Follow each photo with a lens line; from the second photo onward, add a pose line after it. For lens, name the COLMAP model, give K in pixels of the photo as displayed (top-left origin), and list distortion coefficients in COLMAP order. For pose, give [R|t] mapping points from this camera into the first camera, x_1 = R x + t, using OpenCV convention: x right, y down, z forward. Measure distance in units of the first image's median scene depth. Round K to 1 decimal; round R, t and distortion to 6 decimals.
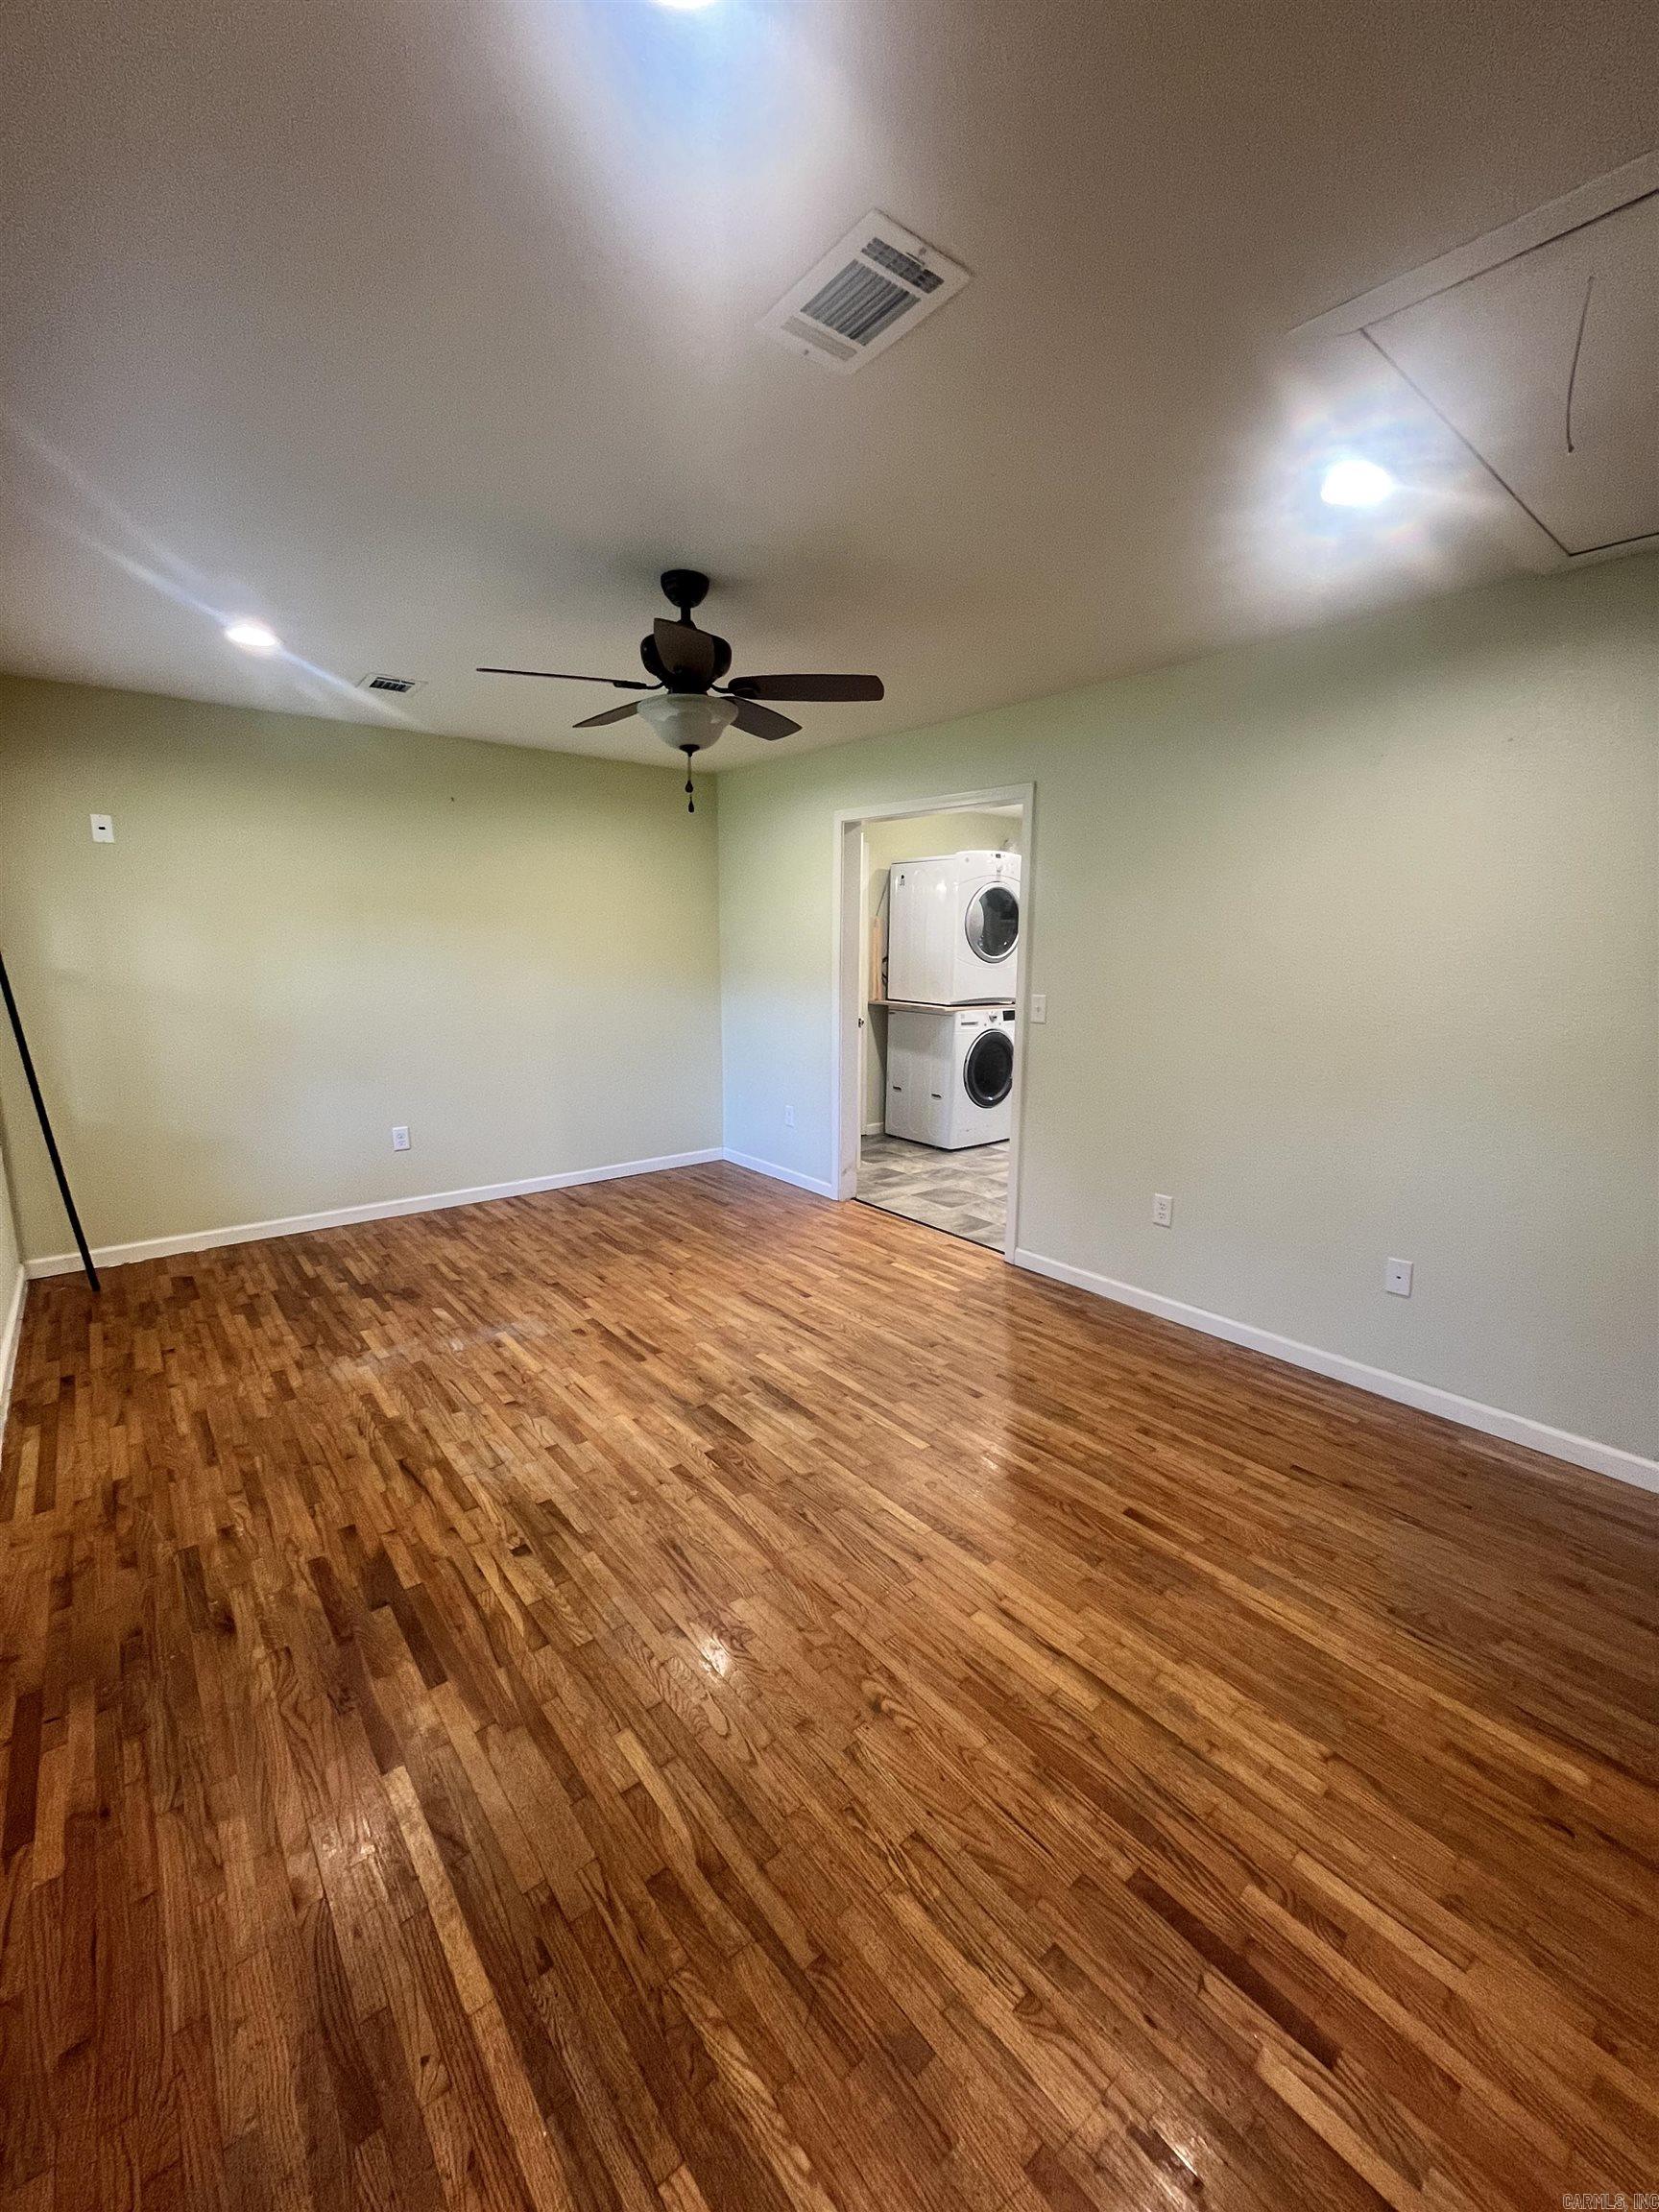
lens RADIAL K [[889.5, 0, 830.7], [0, 889.5, 1107.5], [0, 0, 1]] dist [0.006142, -0.003245]
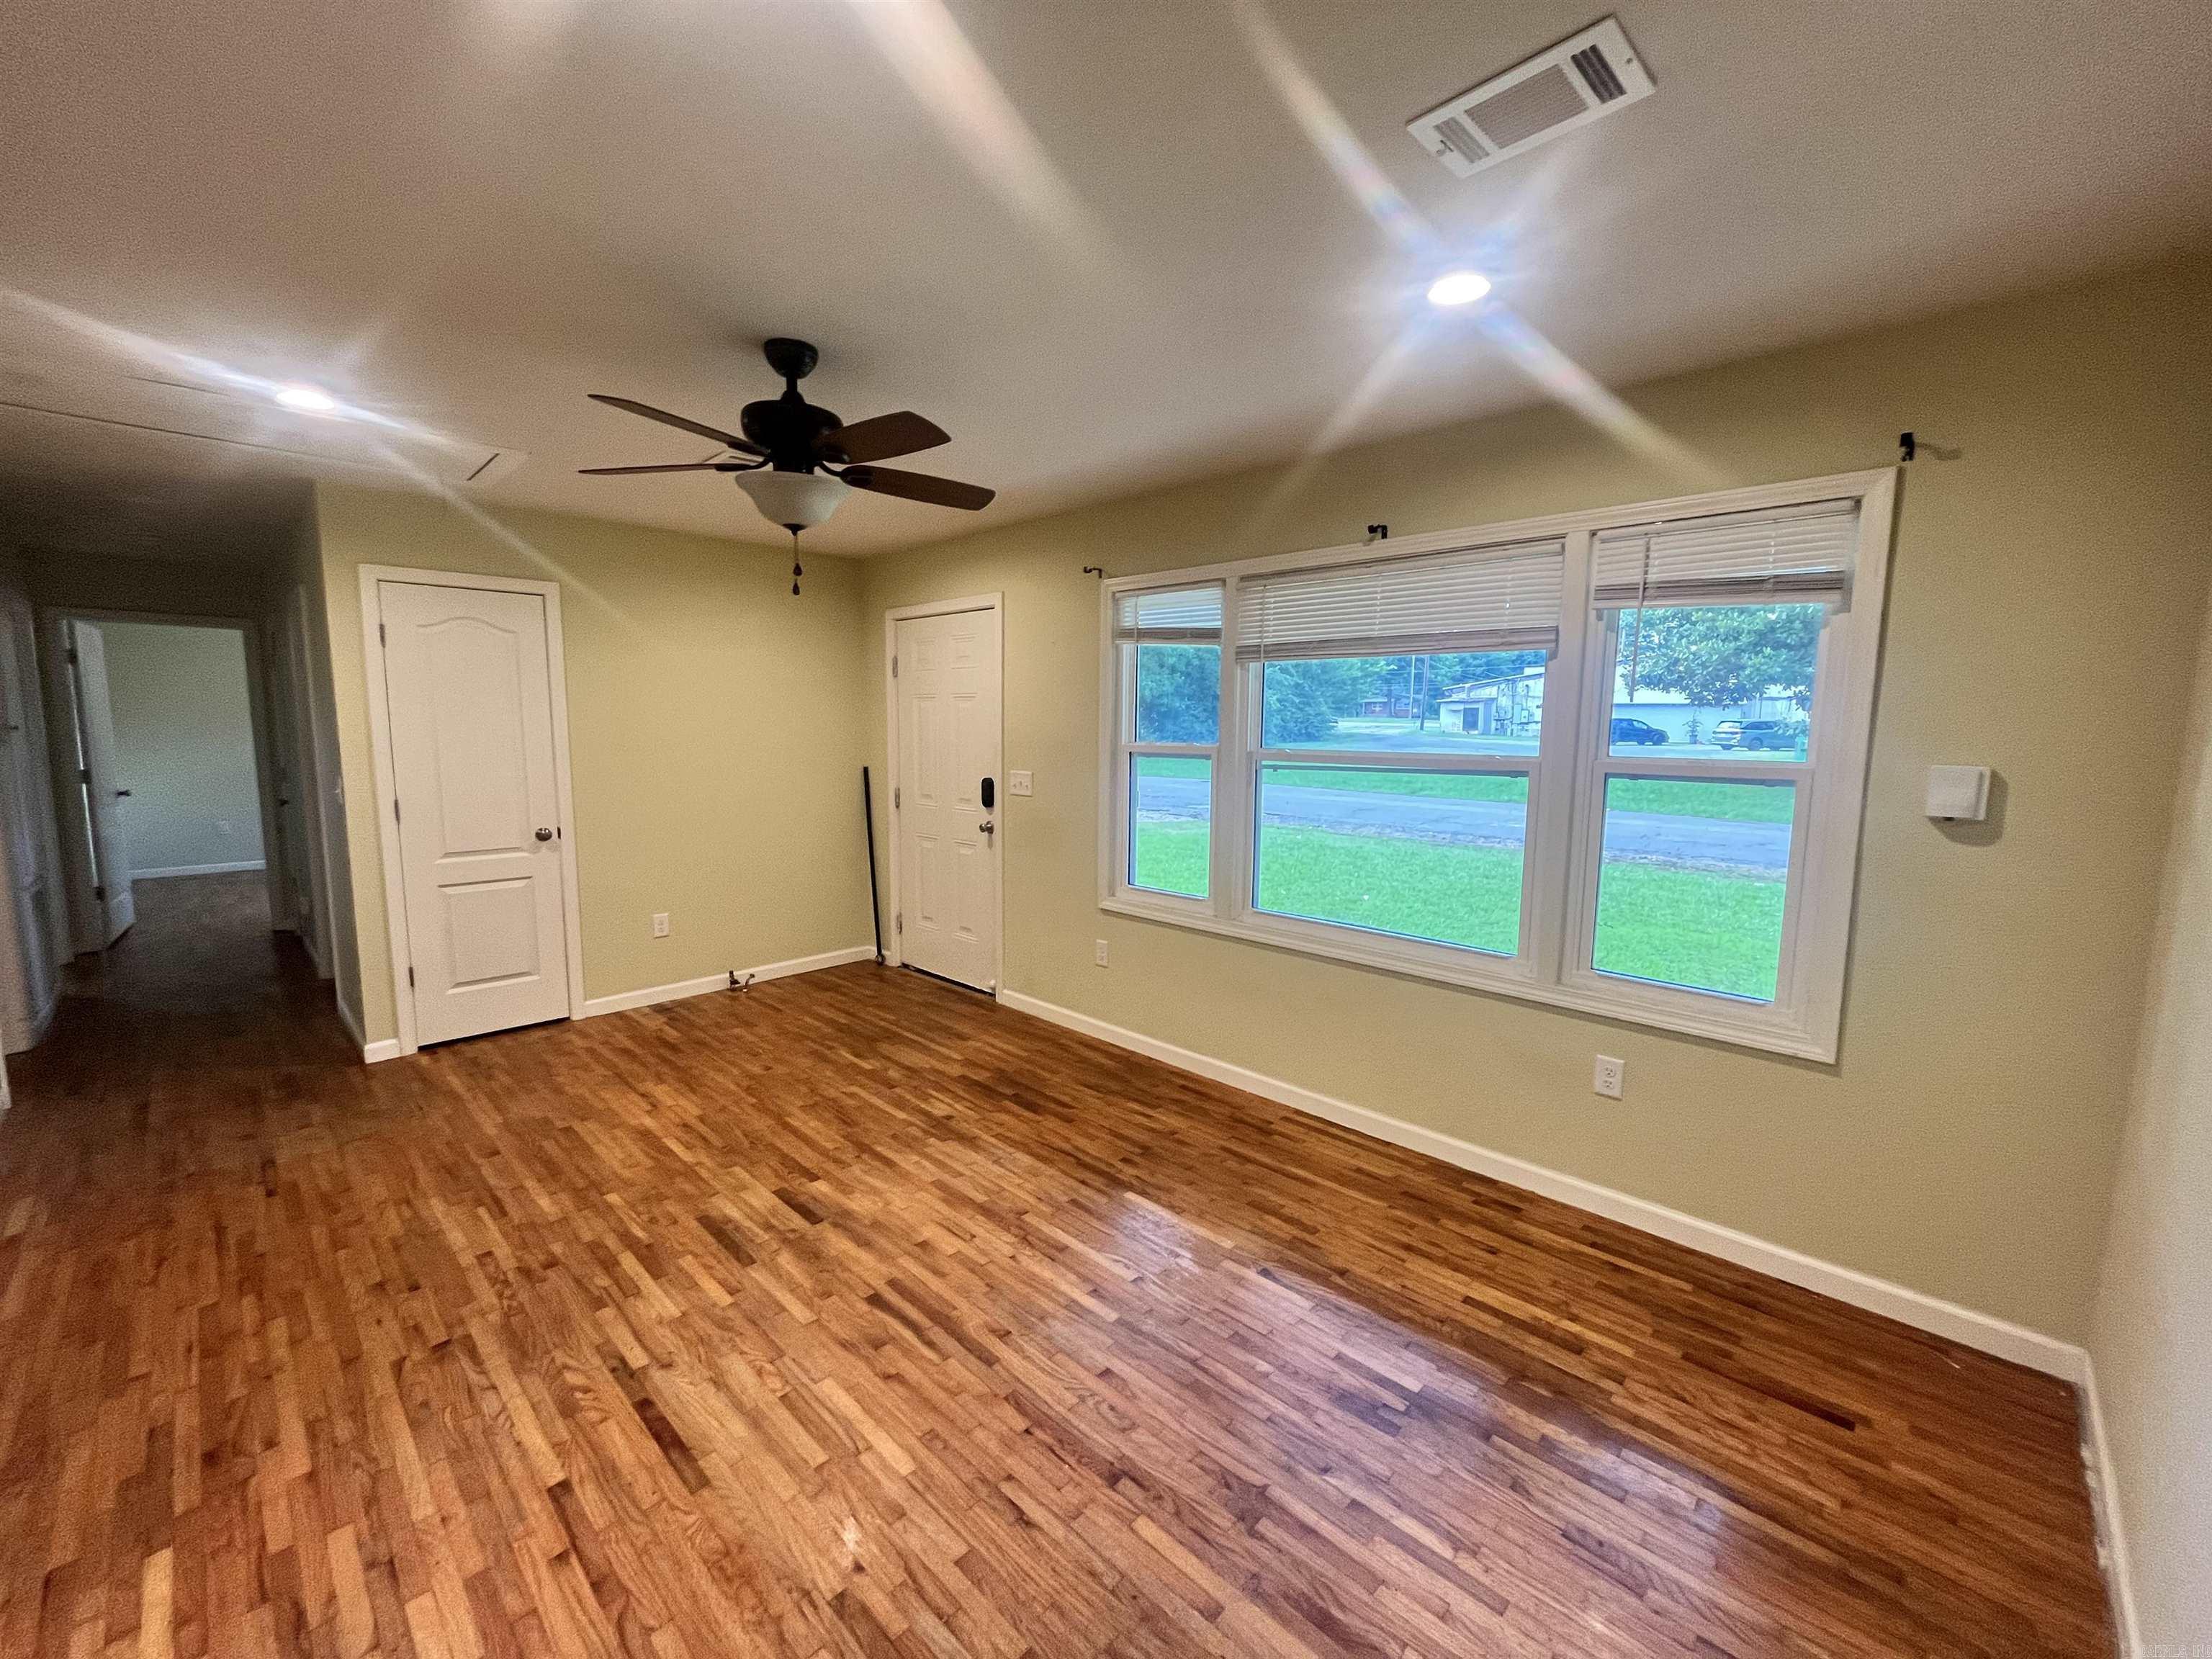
lens RADIAL K [[889.5, 0, 1105.4], [0, 889.5, 831.1], [0, 0, 1]] dist [0.006142, -0.003245]
pose [[-0.993771, -0.001975, -0.111425, -0.355657], [-0.035624, 0.953013, 0.300827, -0.369099], [0.105596, 0.302922, -0.947147, 1.879067]]
